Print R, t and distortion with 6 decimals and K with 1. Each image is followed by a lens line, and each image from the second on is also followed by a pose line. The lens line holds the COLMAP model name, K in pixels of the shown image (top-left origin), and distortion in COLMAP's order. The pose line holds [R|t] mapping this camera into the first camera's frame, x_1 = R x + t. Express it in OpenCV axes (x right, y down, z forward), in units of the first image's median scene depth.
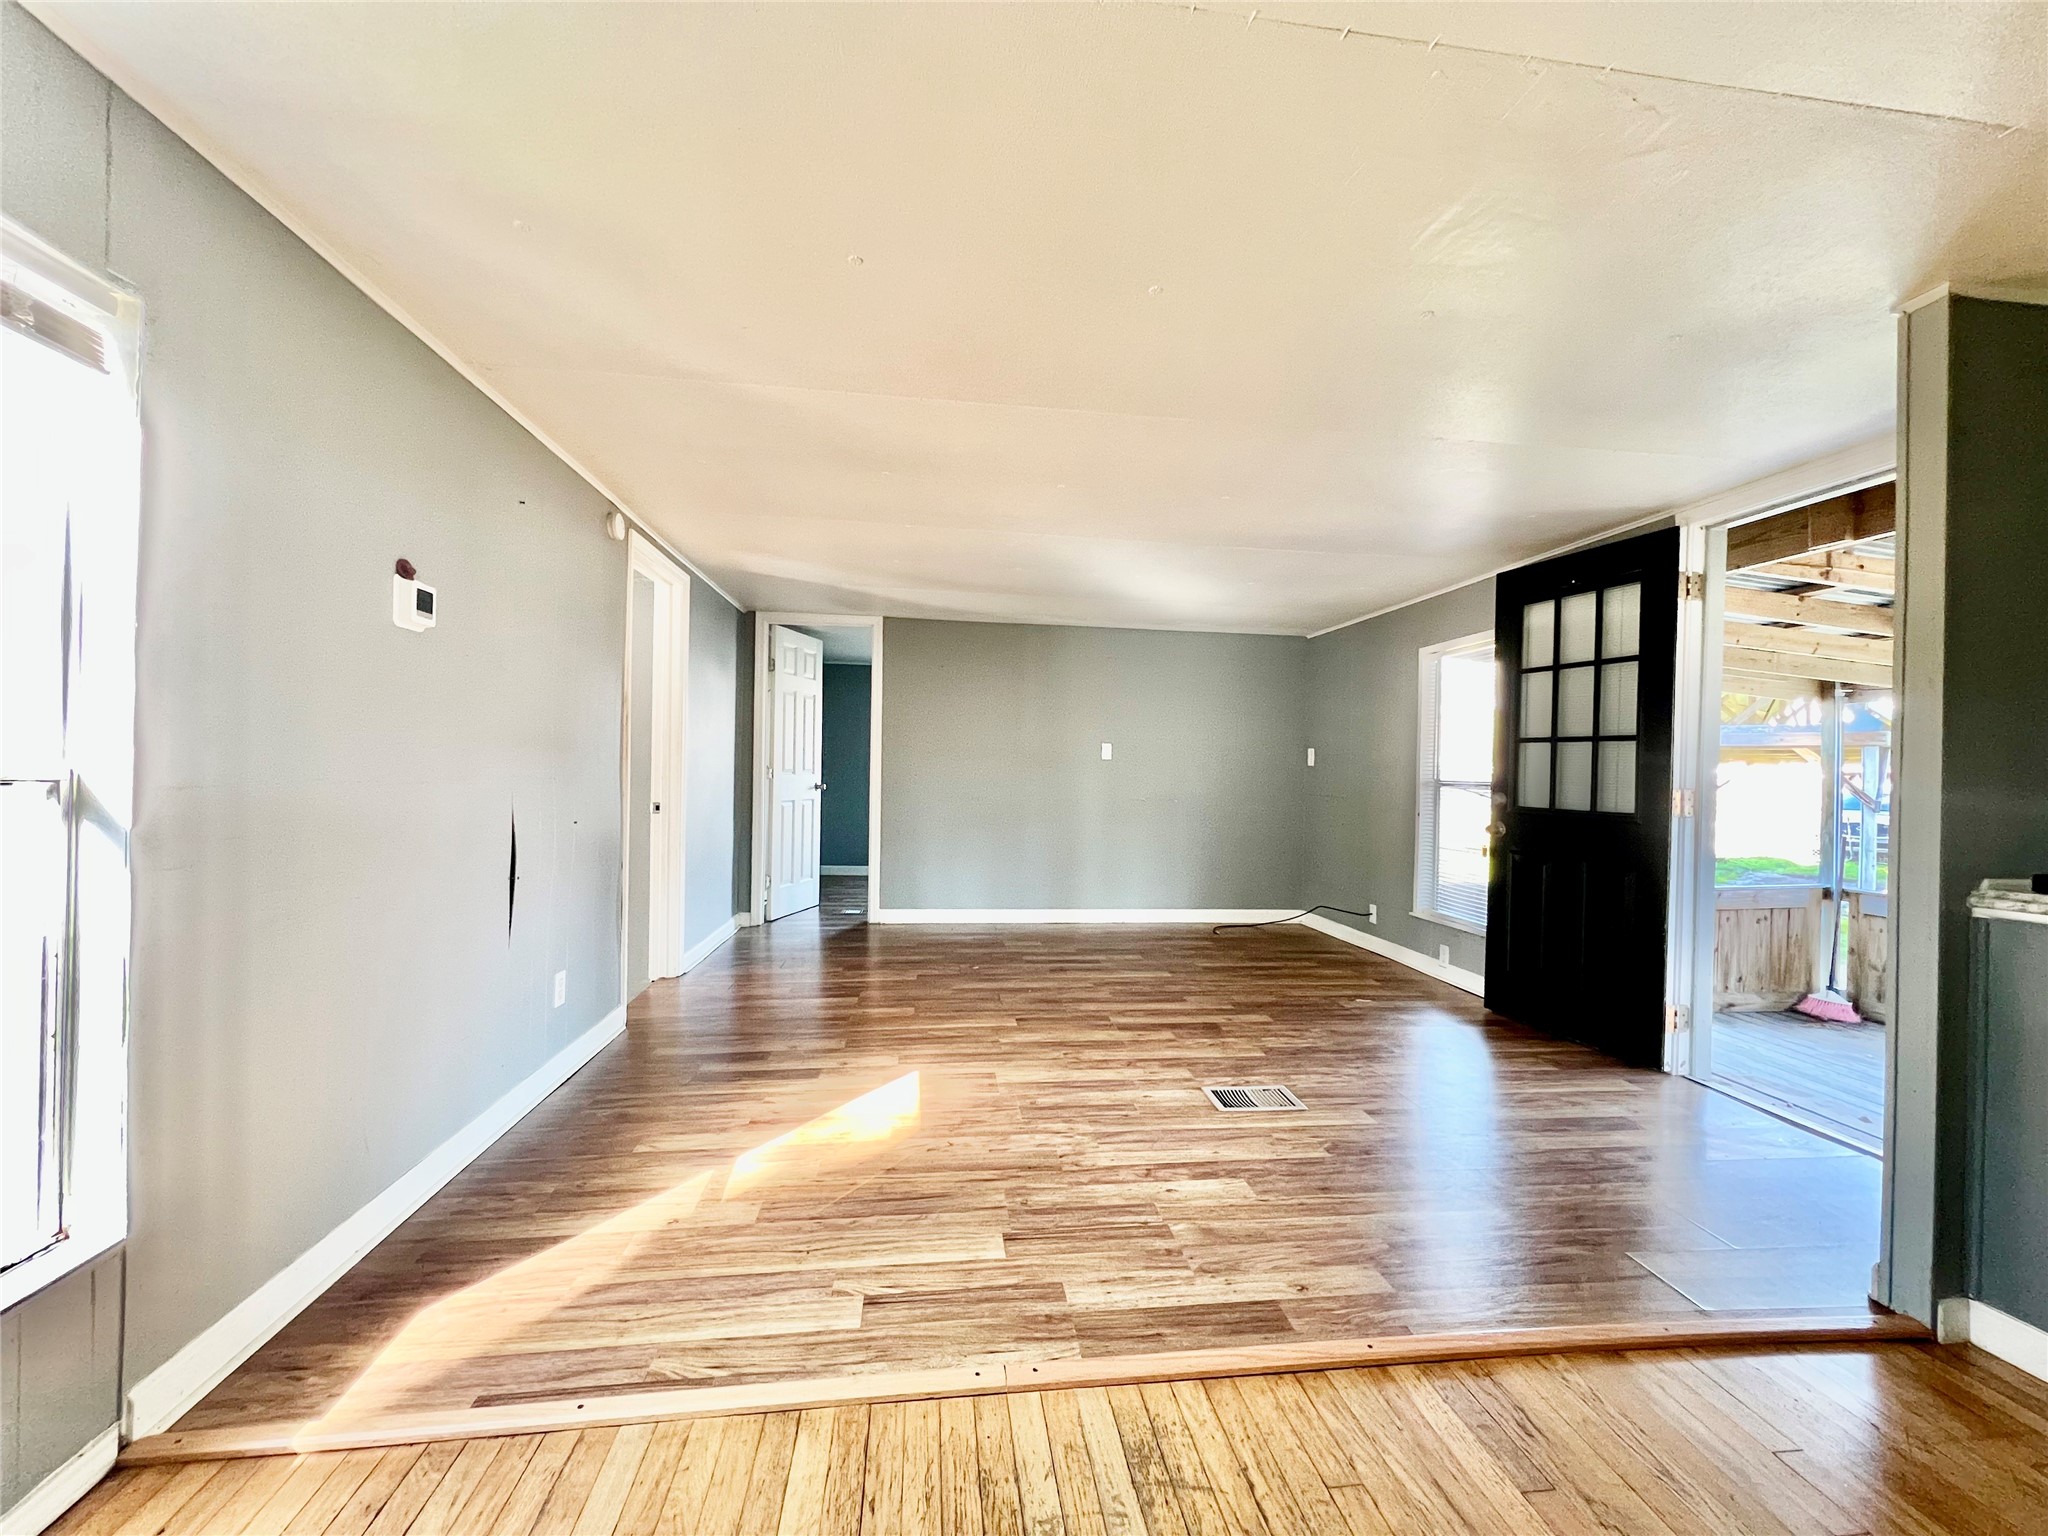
lens RADIAL K [[820.0, 0, 1021.4], [0, 820.0, 774.0], [0, 0, 1]] dist [0.001905, -0.000494]
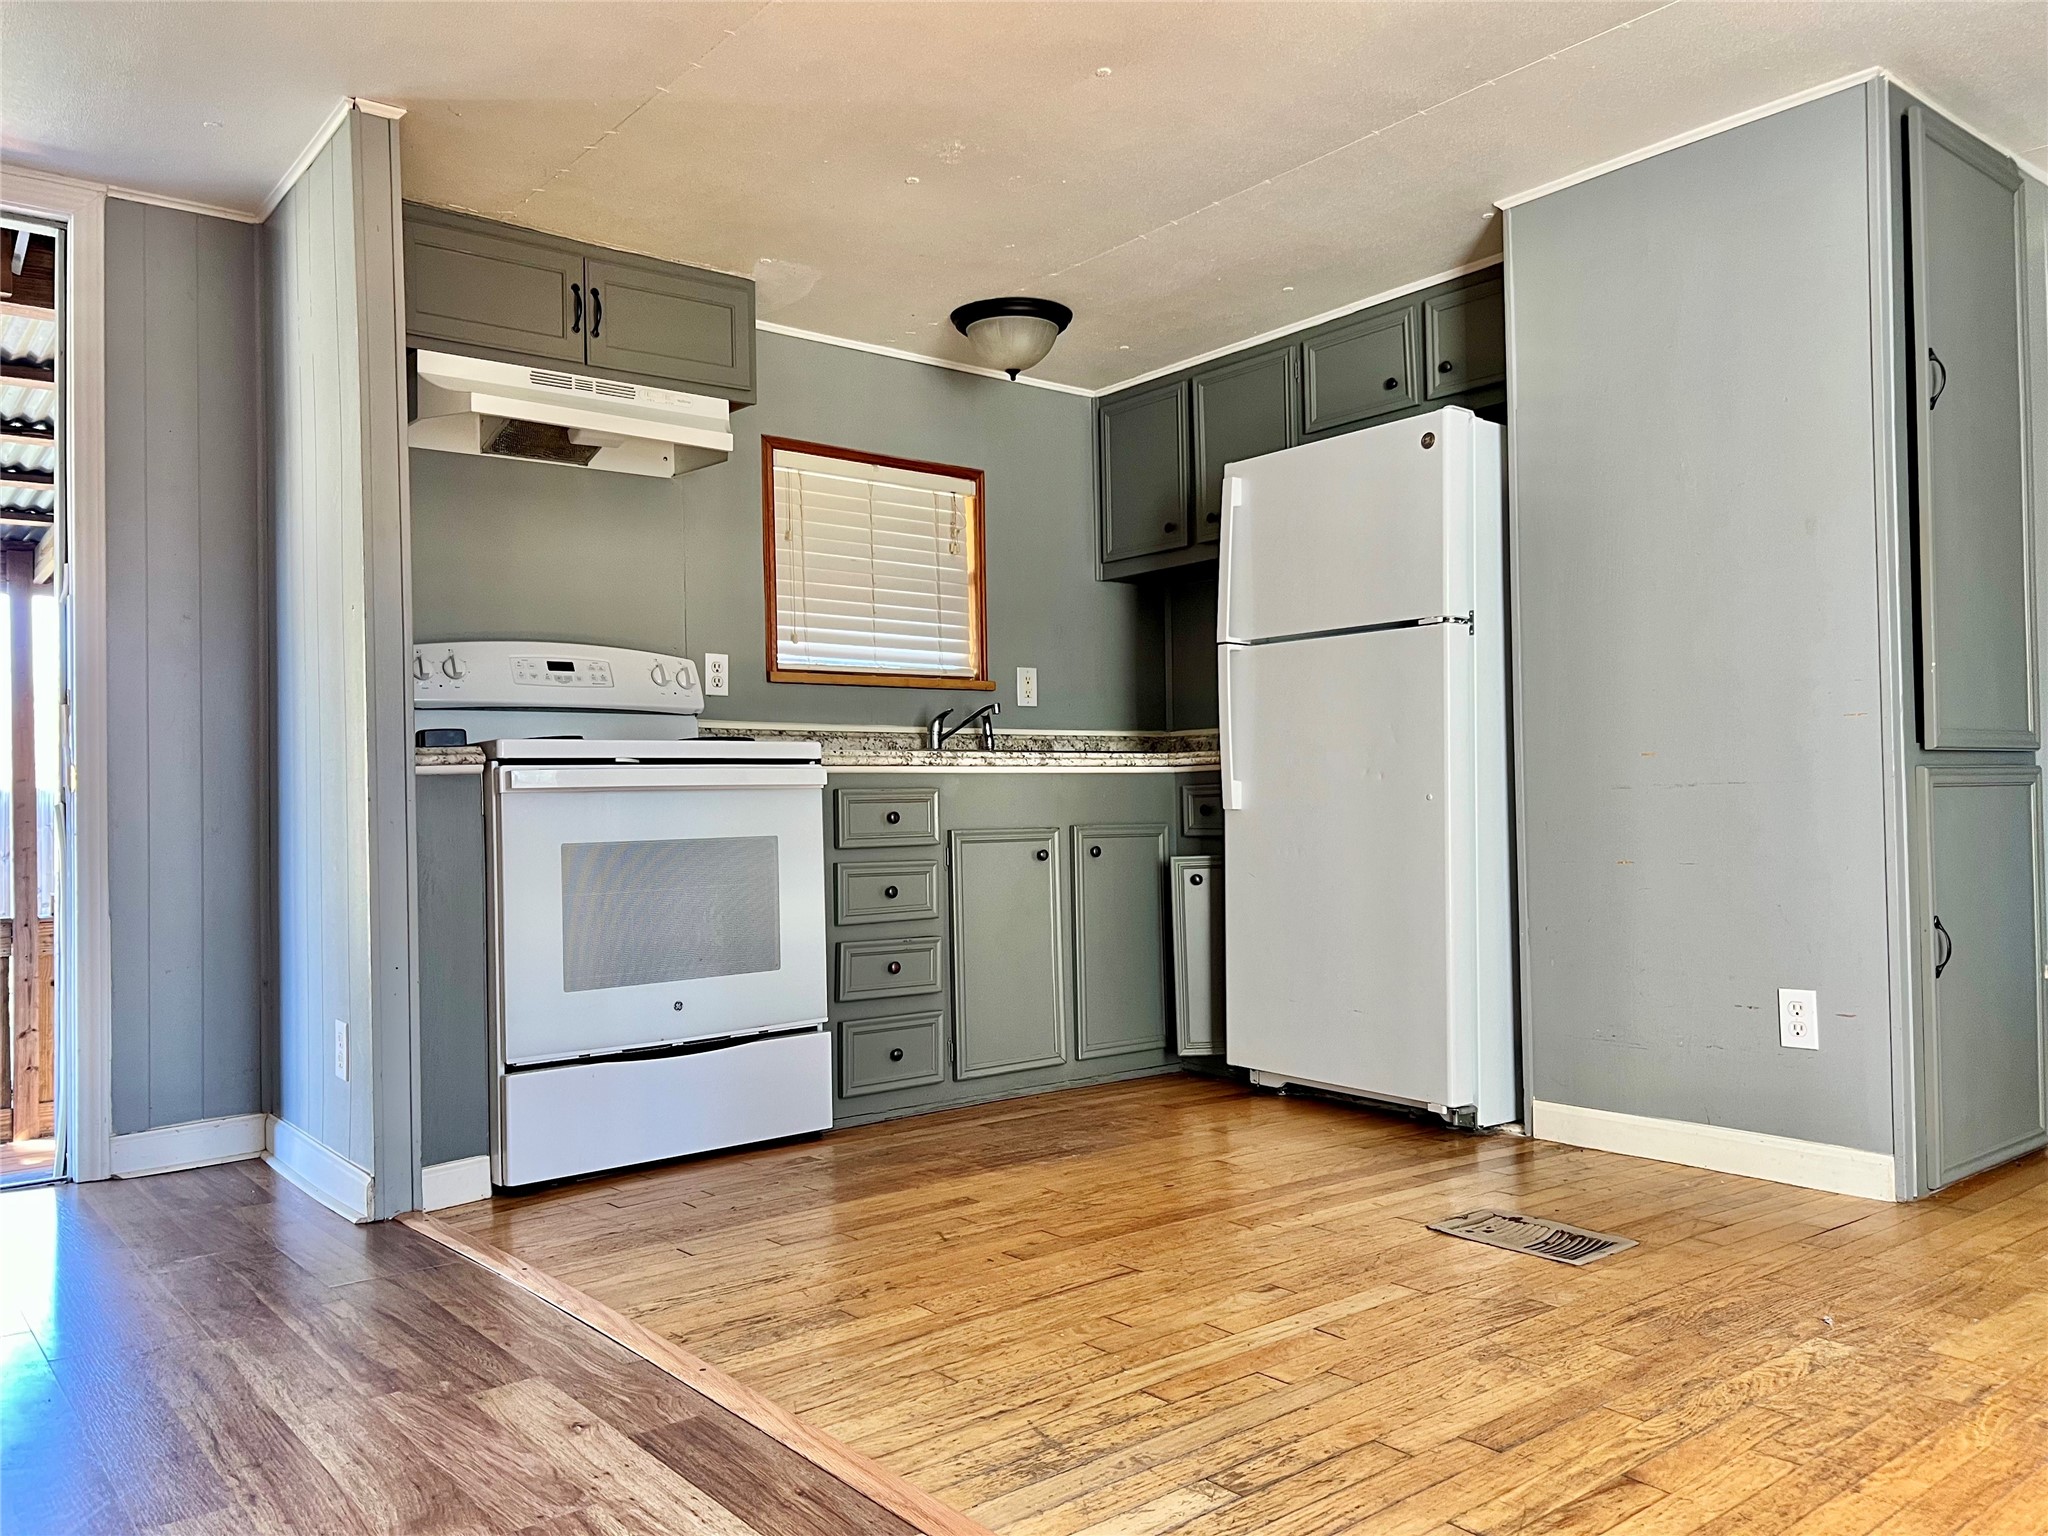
lens RADIAL K [[1554.6, 0, 1018.6], [0, 1554.6, 777.1], [0, 0, 1]] dist [0.046889, -0.028873]
pose [[-0.533979, 0.000510, 0.845497, -0.386510], [0.016840, 0.999808, 0.010032, 0.082207], [-0.845330, 0.019595, -0.533885, 0.668955]]
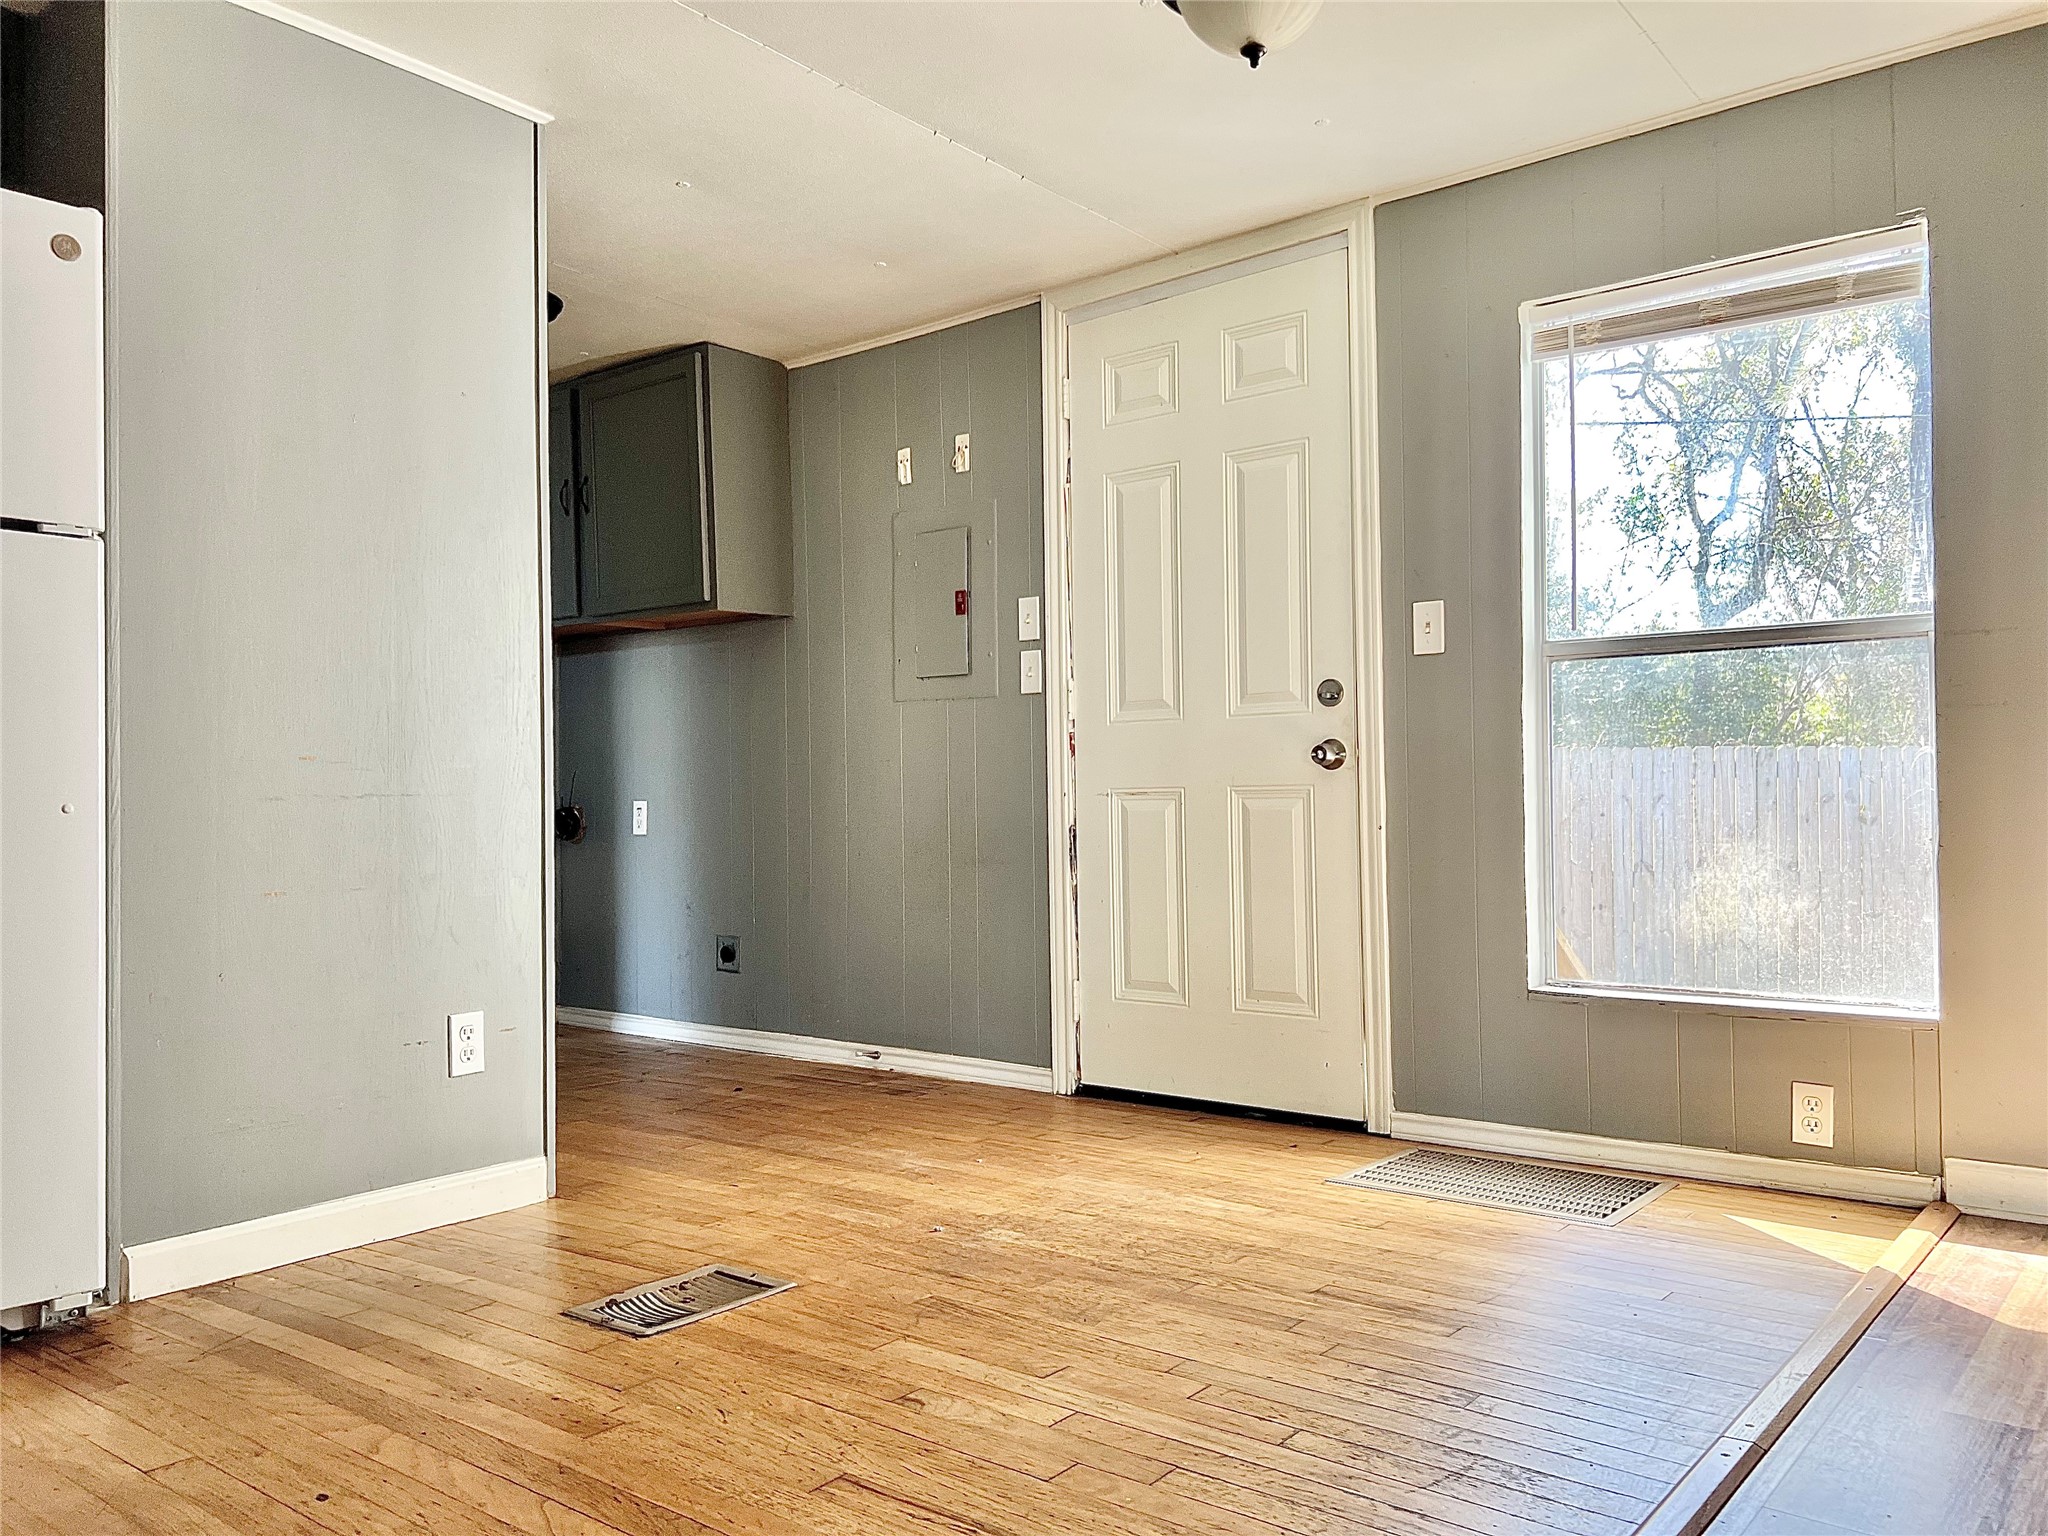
lens RADIAL K [[1554.6, 0, 1033.1], [0, 1554.6, 782.4], [0, 0, 1]] dist [0.046889, -0.028873]
pose [[-0.710110, -0.021032, -0.703777, 0.529729], [-0.011297, 0.999765, -0.018479, 0.107440], [0.704000, -0.005172, -0.710181, 0.637716]]
